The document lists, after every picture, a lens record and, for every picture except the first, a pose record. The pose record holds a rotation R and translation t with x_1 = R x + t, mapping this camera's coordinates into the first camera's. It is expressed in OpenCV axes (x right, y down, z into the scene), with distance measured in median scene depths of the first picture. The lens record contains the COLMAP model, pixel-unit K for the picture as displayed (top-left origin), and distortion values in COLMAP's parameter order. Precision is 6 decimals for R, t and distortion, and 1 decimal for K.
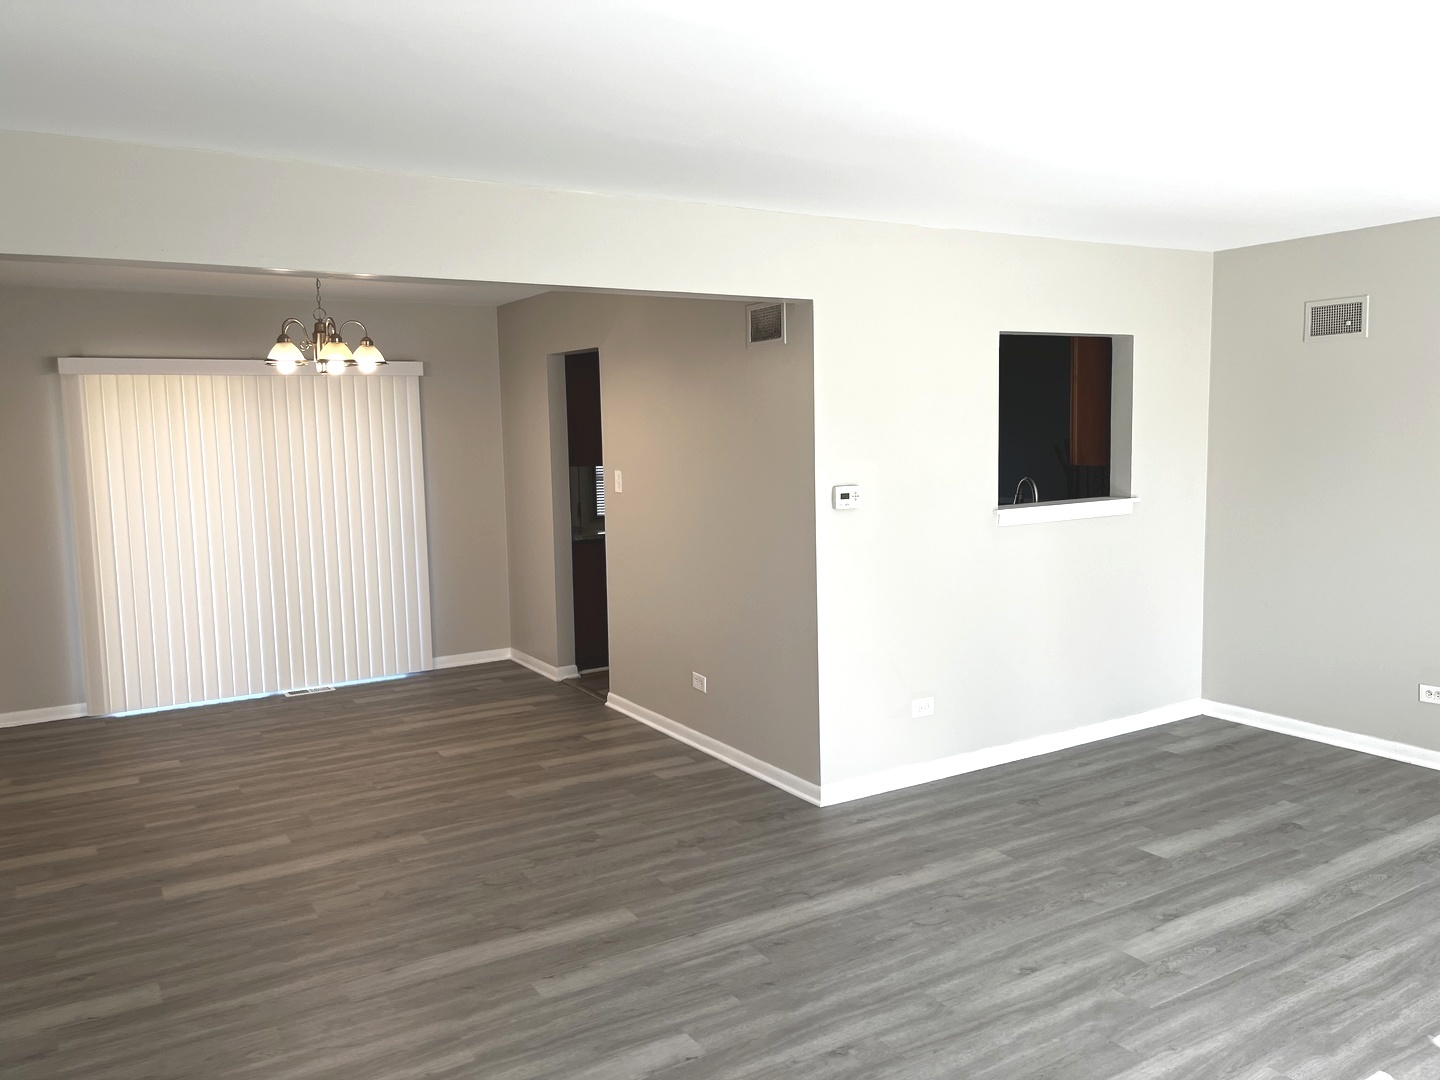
lens RADIAL K [[1091.3, 0, 716.0], [0, 1091.3, 531.0], [0, 0, 1]] dist [0.051572, -0.074936]
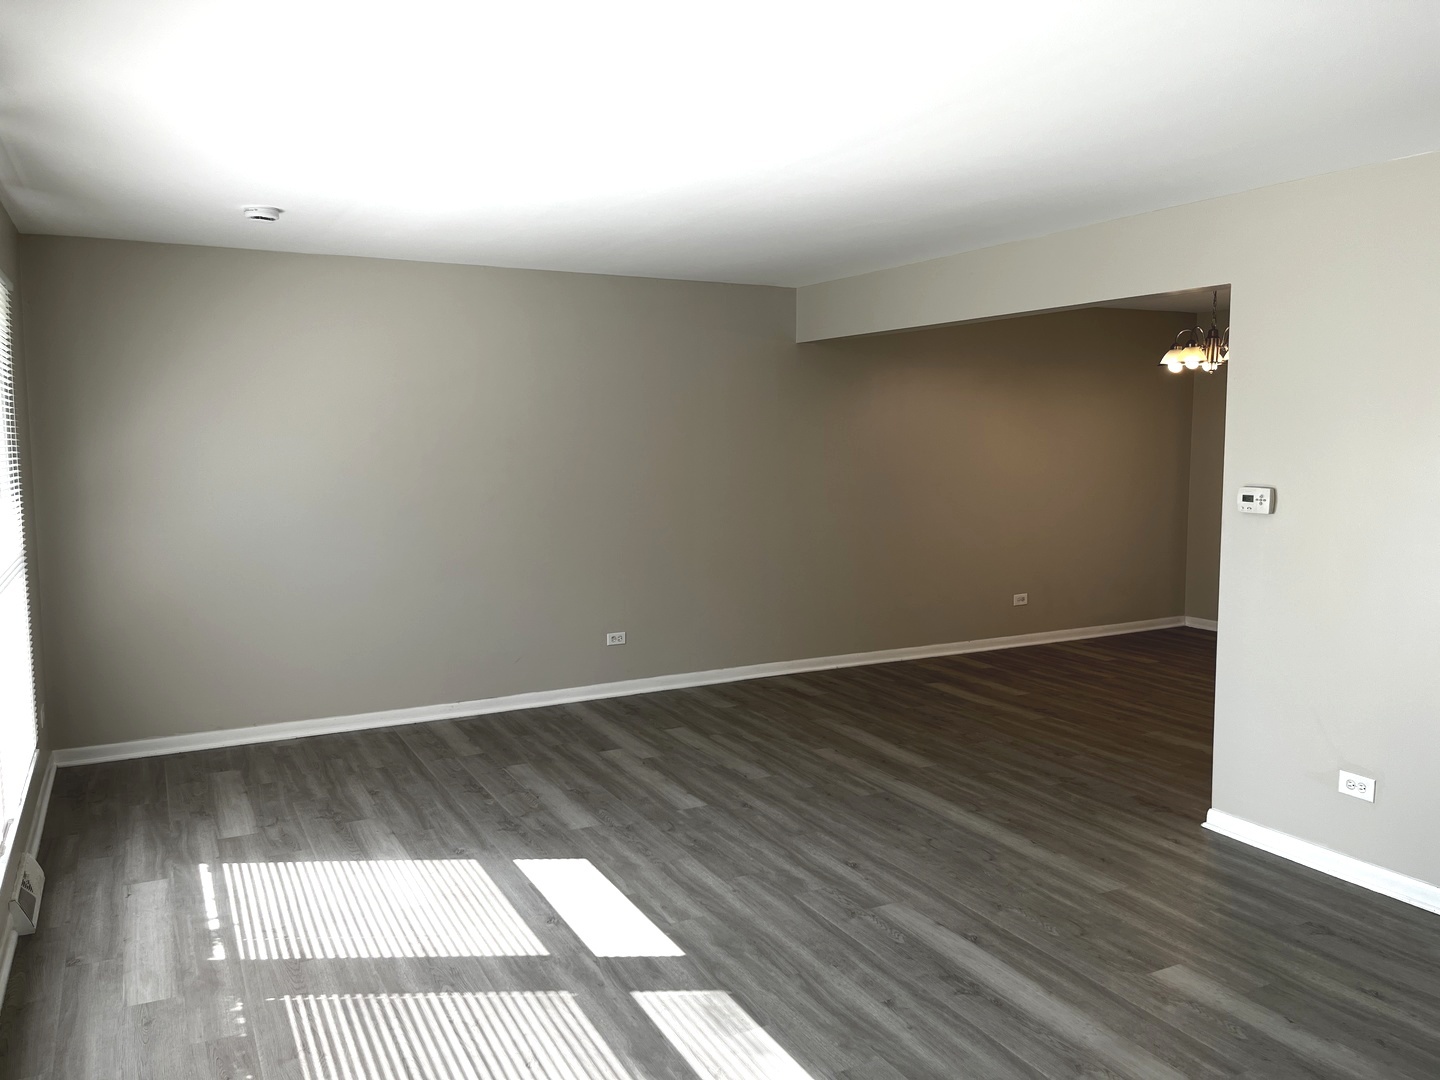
lens RADIAL K [[1091.3, 0, 715.7], [0, 1091.3, 540.4], [0, 0, 1]] dist [0.051572, -0.074936]
pose [[-0.061214, 0.121554, -0.990695, 1.306450], [-0.090338, 0.987808, 0.126781, -0.091412], [0.994028, 0.097258, -0.049487, 0.776216]]
